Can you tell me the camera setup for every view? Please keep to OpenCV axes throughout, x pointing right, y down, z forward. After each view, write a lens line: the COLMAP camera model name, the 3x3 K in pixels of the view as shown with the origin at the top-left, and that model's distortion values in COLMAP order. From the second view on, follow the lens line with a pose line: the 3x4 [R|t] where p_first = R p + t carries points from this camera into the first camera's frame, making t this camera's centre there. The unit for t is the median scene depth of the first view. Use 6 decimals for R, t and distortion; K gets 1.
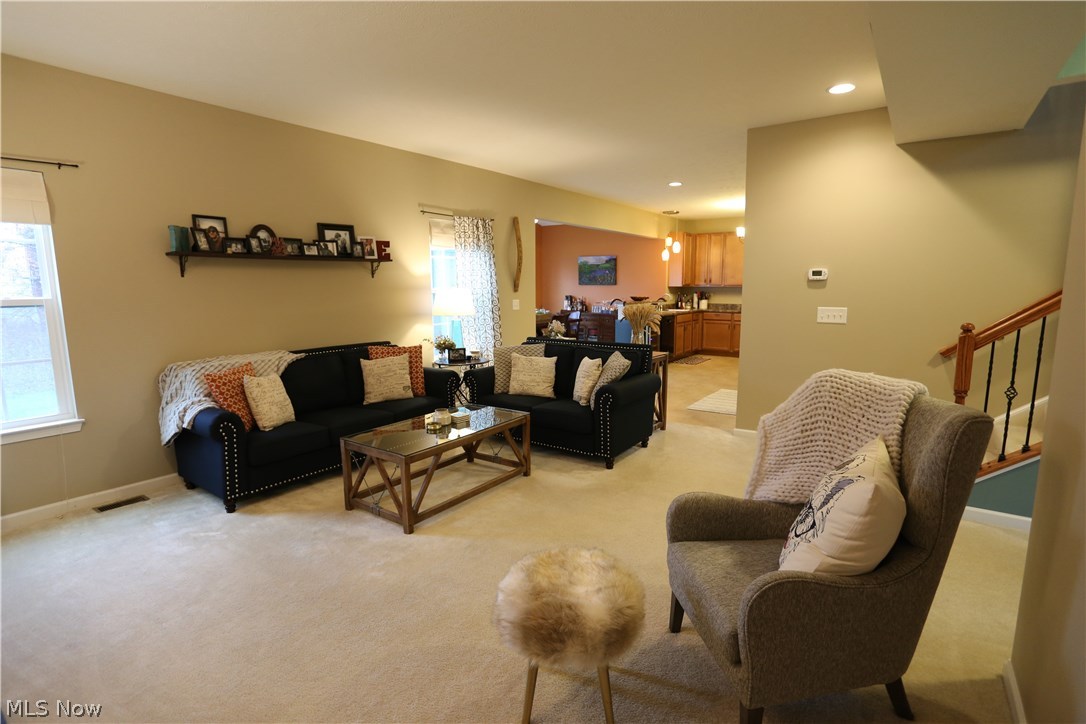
lens RADIAL K [[531.4, 0, 541.1], [0, 531.4, 363.4], [0, 0, 1]] dist [-0.075328, 0.033805]
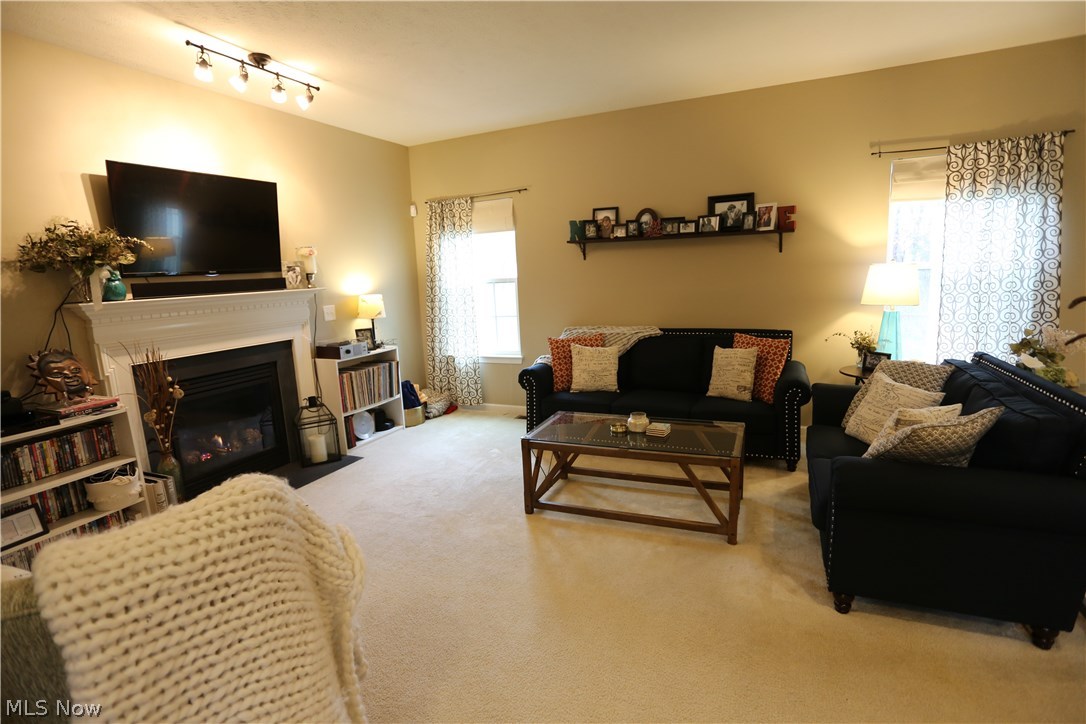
lens RADIAL K [[531.4, 0, 541.1], [0, 531.4, 363.4], [0, 0, 1]] dist [-0.075328, 0.033805]
pose [[0.208224, 0.171674, -0.962897, 0.470823], [-0.100059, 0.983049, 0.153630, -0.087540], [0.972950, 0.064357, 0.221872, 0.510973]]
